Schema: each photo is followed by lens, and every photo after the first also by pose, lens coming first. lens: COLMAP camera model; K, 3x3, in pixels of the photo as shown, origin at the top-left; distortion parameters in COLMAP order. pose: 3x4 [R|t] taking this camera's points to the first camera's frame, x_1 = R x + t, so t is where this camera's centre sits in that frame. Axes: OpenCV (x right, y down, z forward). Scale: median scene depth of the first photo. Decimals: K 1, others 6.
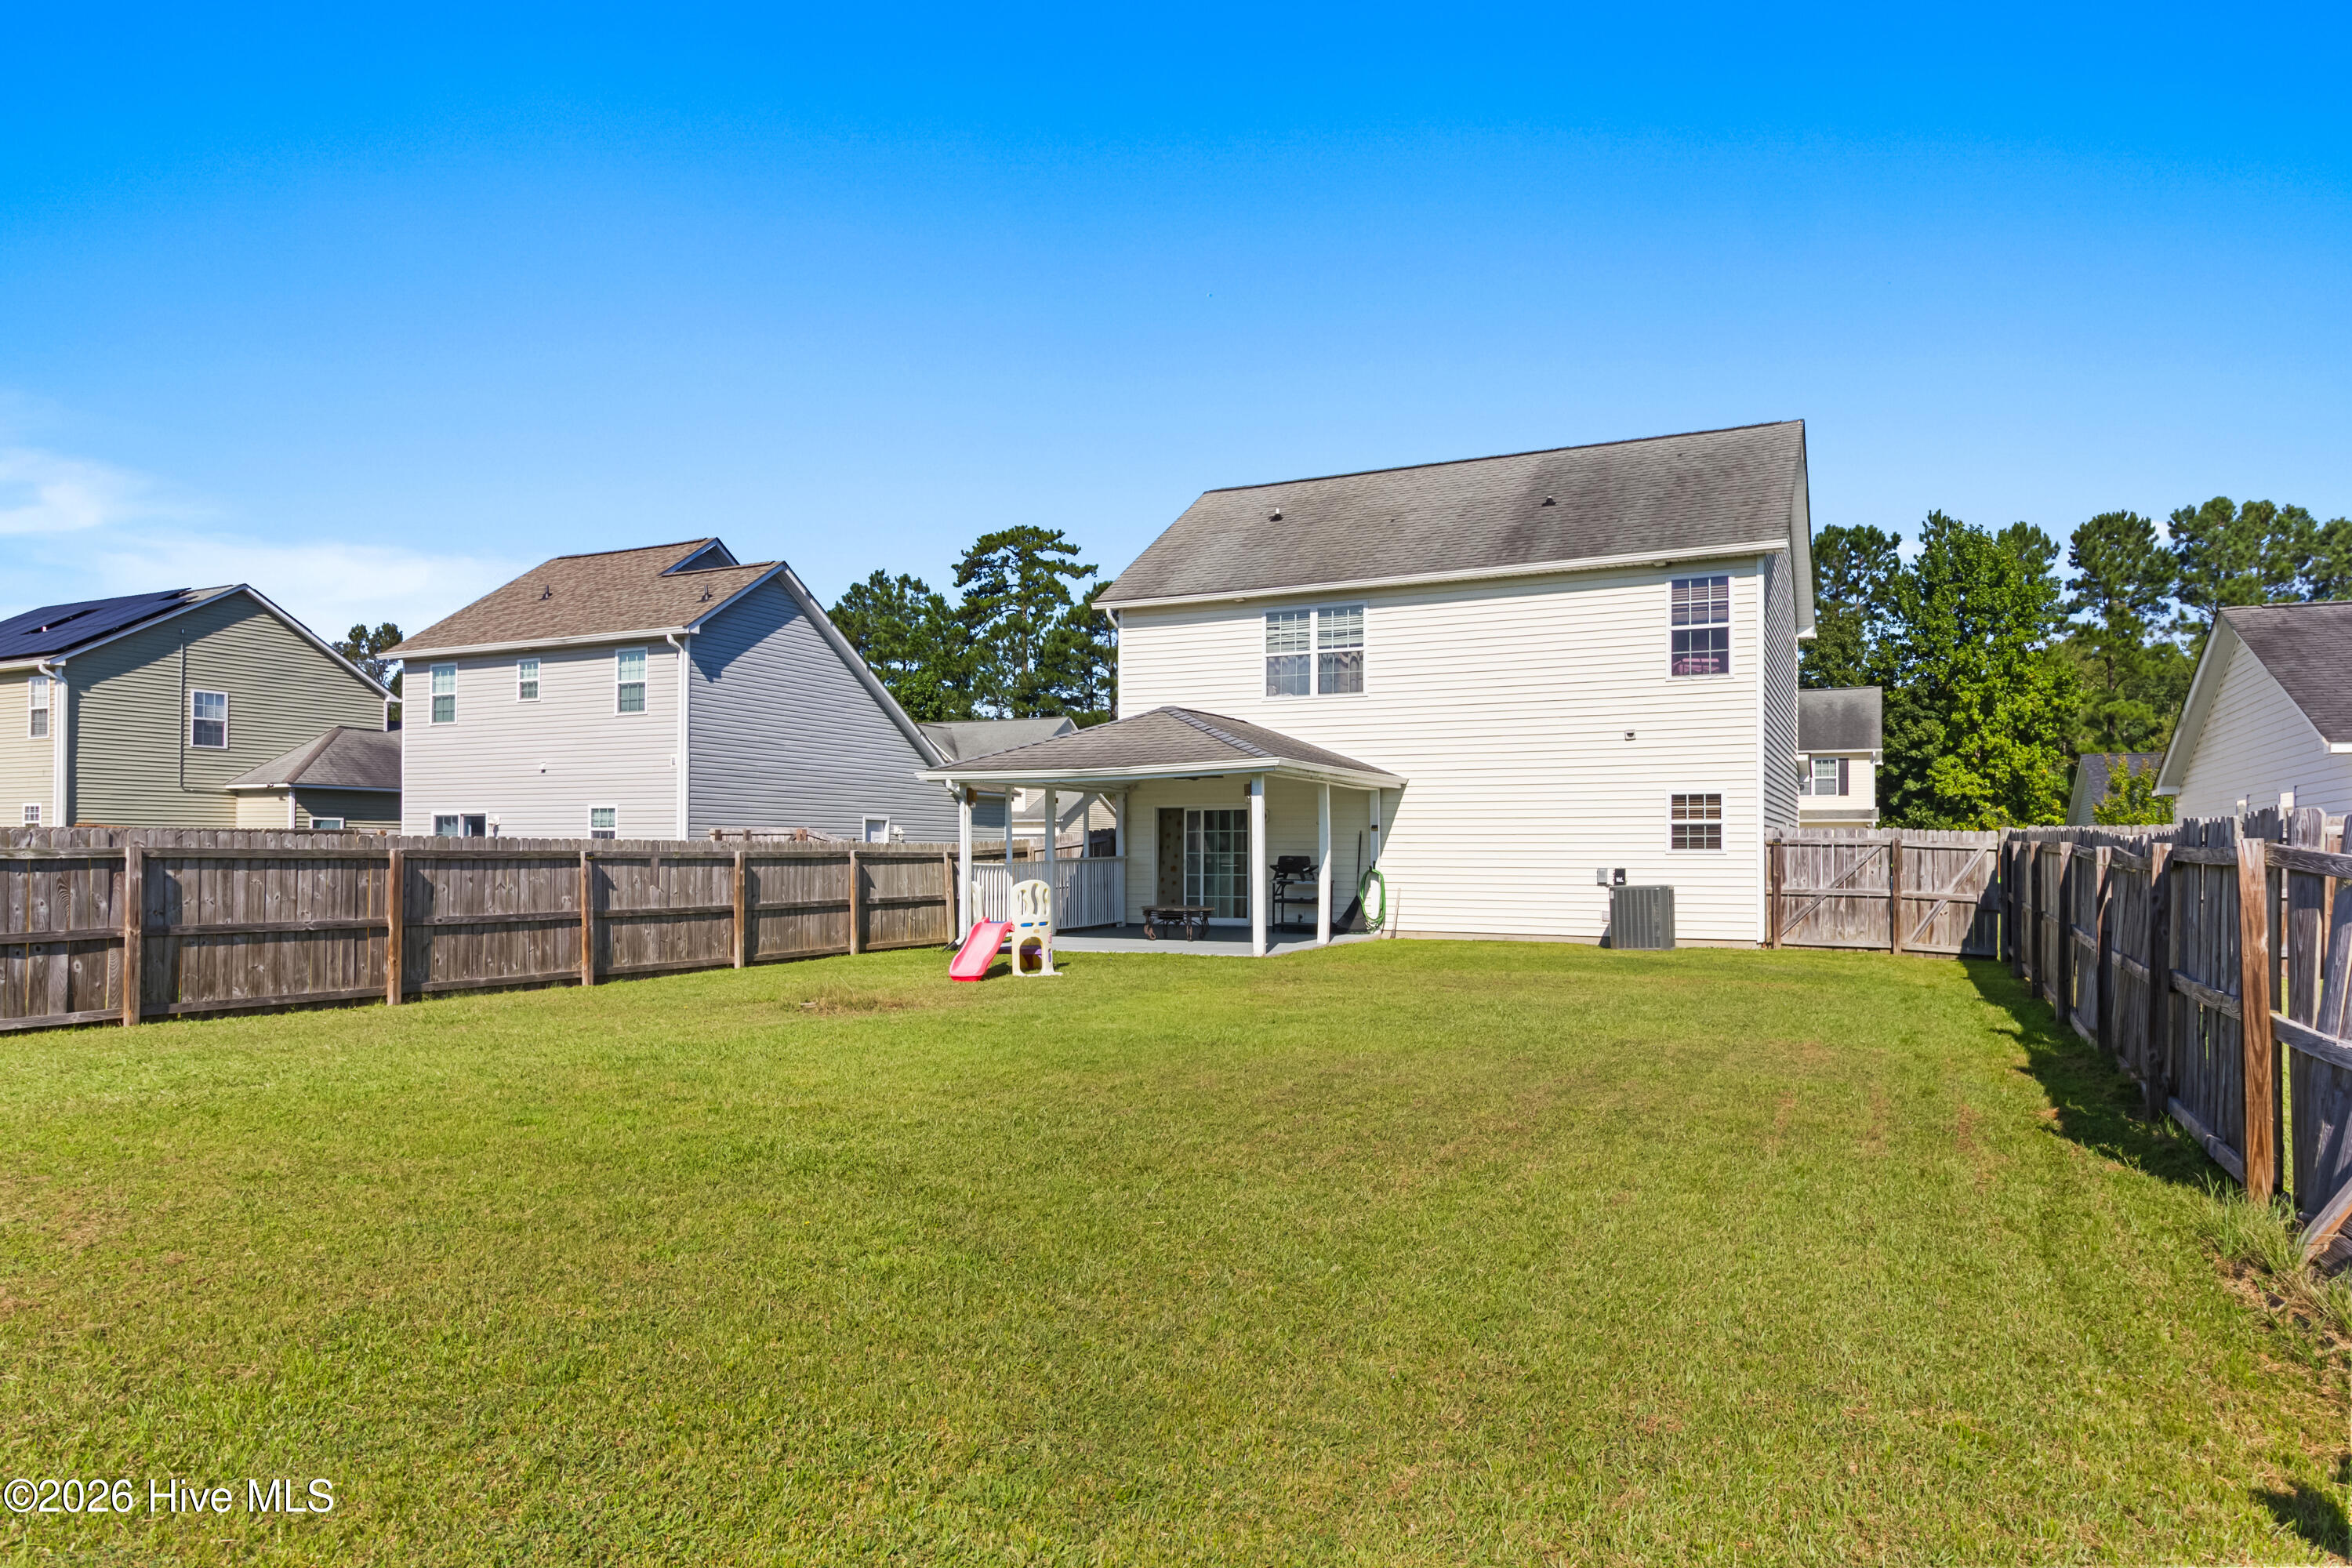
lens RADIAL K [[1434.8, 0, 1164.7], [0, 1434.8, 848.5], [0, 0, 1]] dist [-0.001199, -0.002007]
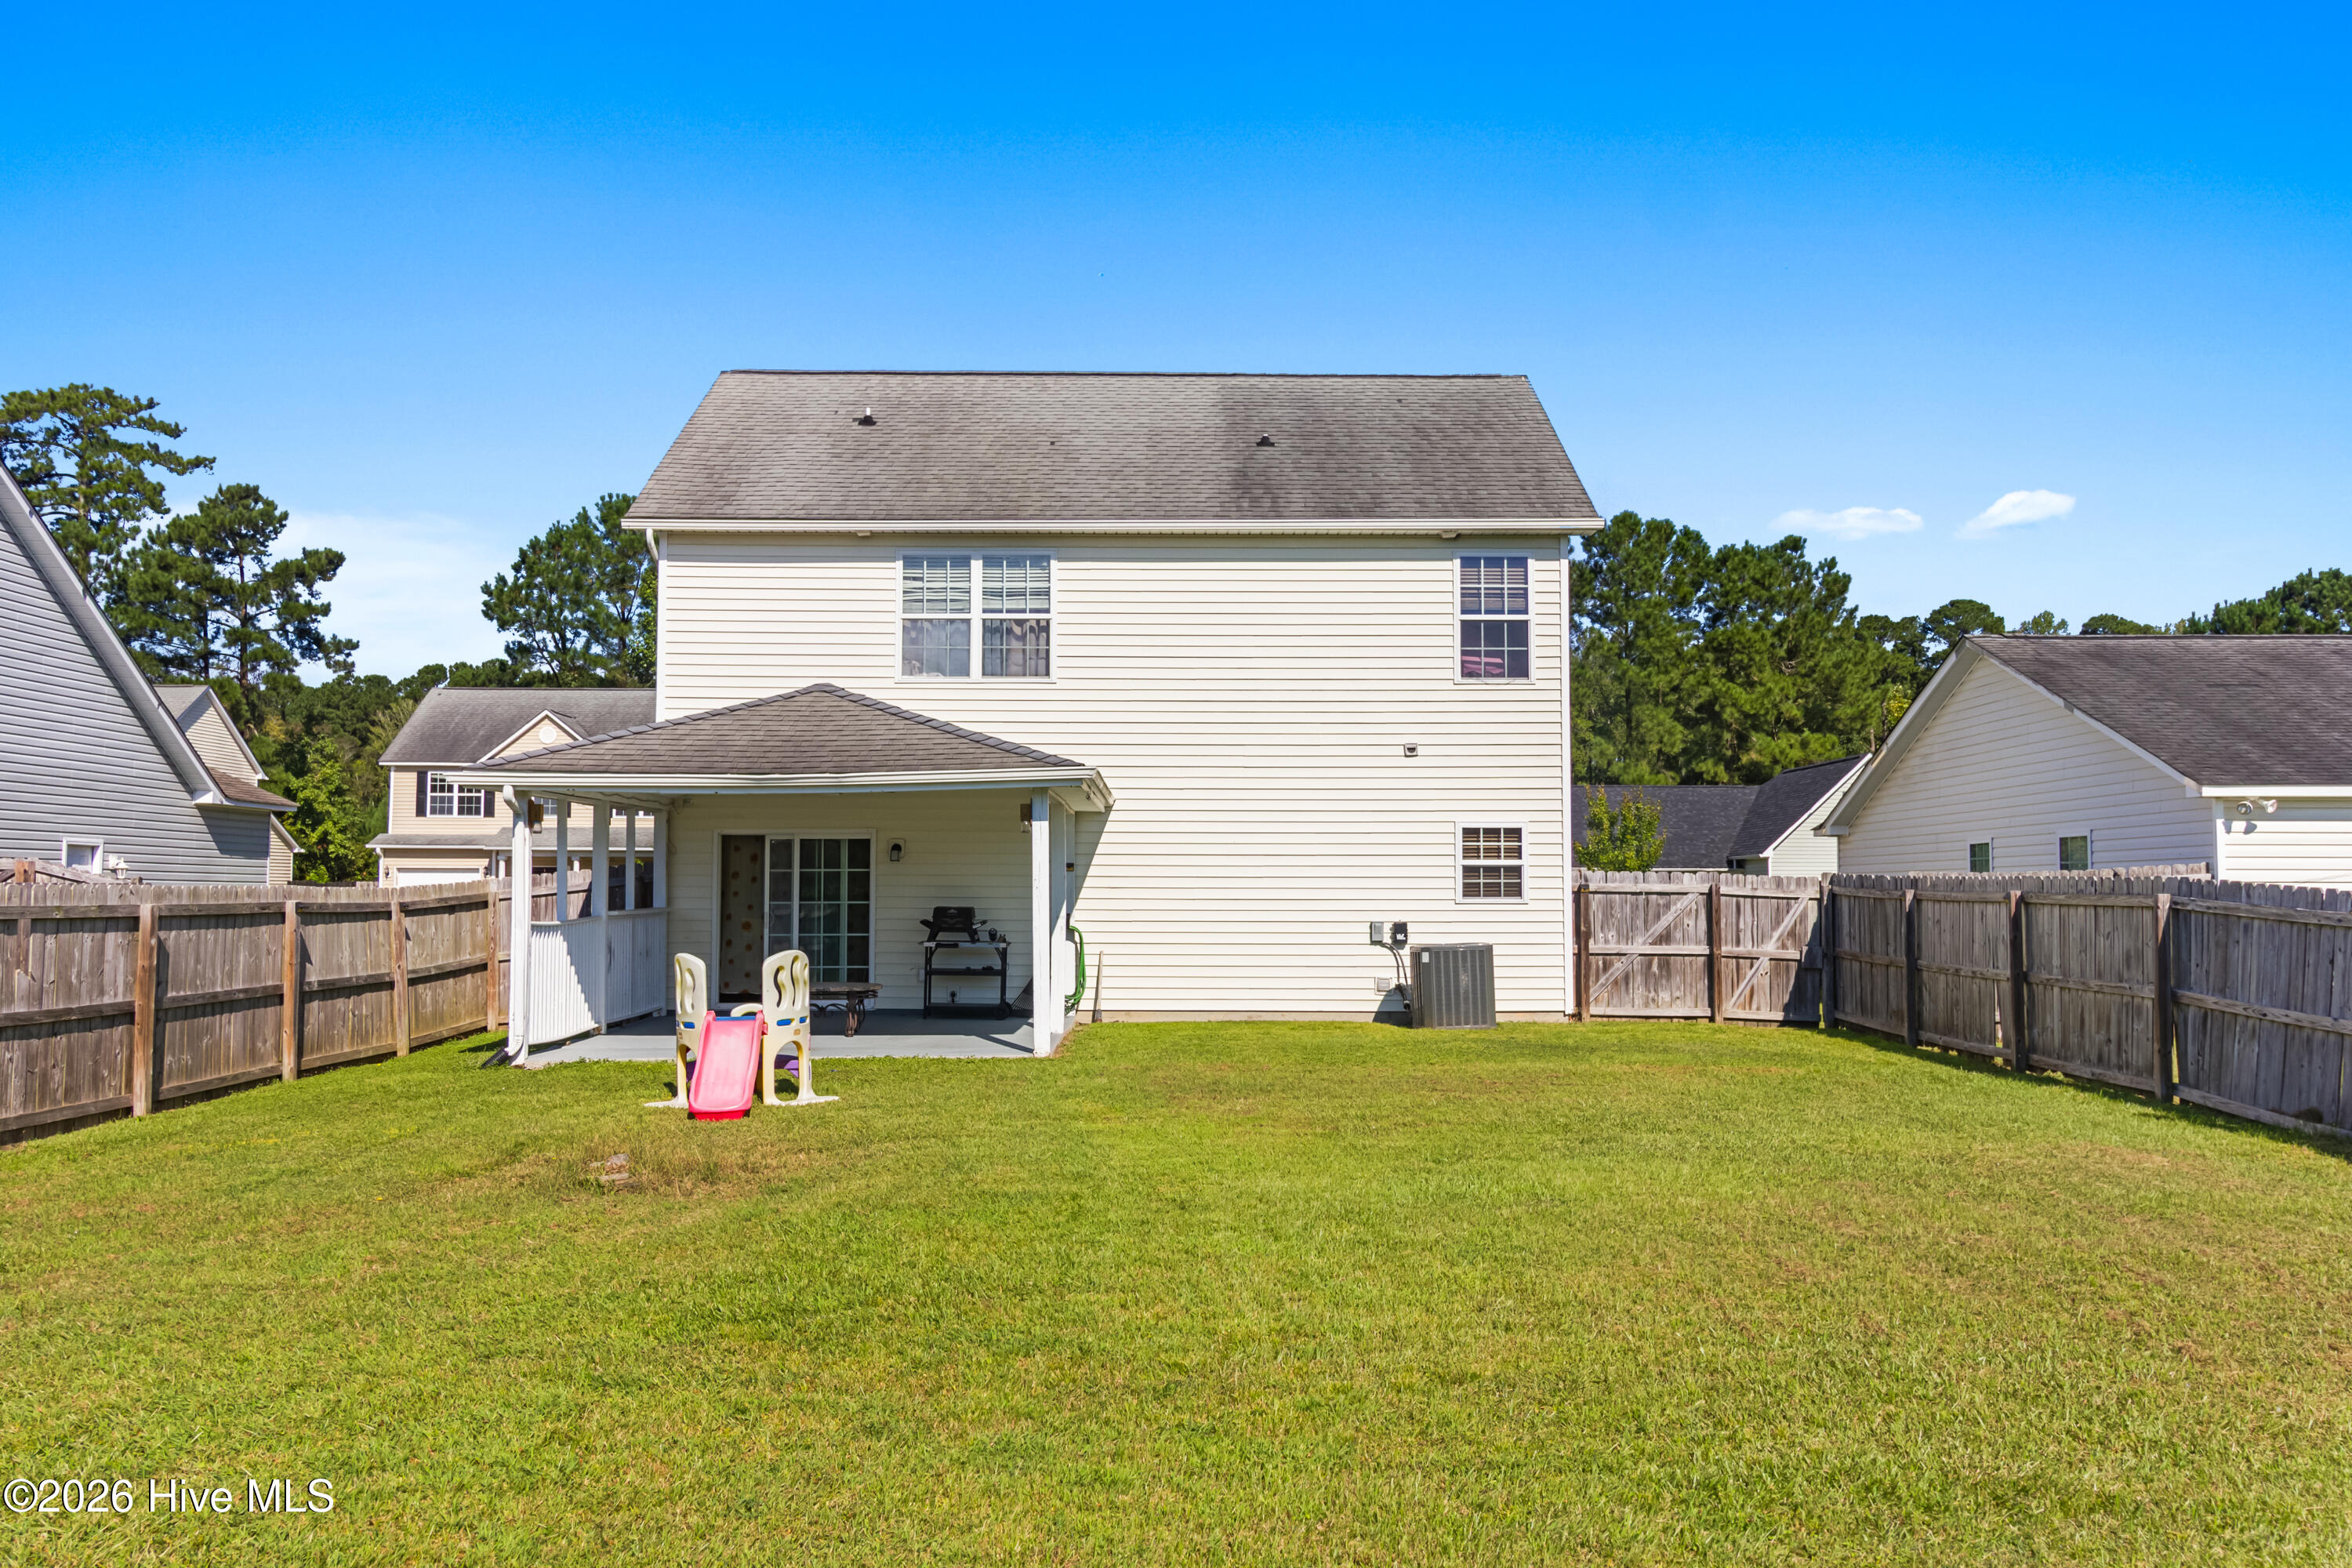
lens RADIAL K [[1908.4, 0, 1173.4], [0, 1908.4, 783.3], [0, 0, 1]] dist [-0.003493, 0.007928]
pose [[0.888846, 0.026313, 0.457450, -0.247568], [-0.001358, 0.998497, -0.054794, -0.004150], [-0.458204, 0.048082, 0.887545, 0.135303]]
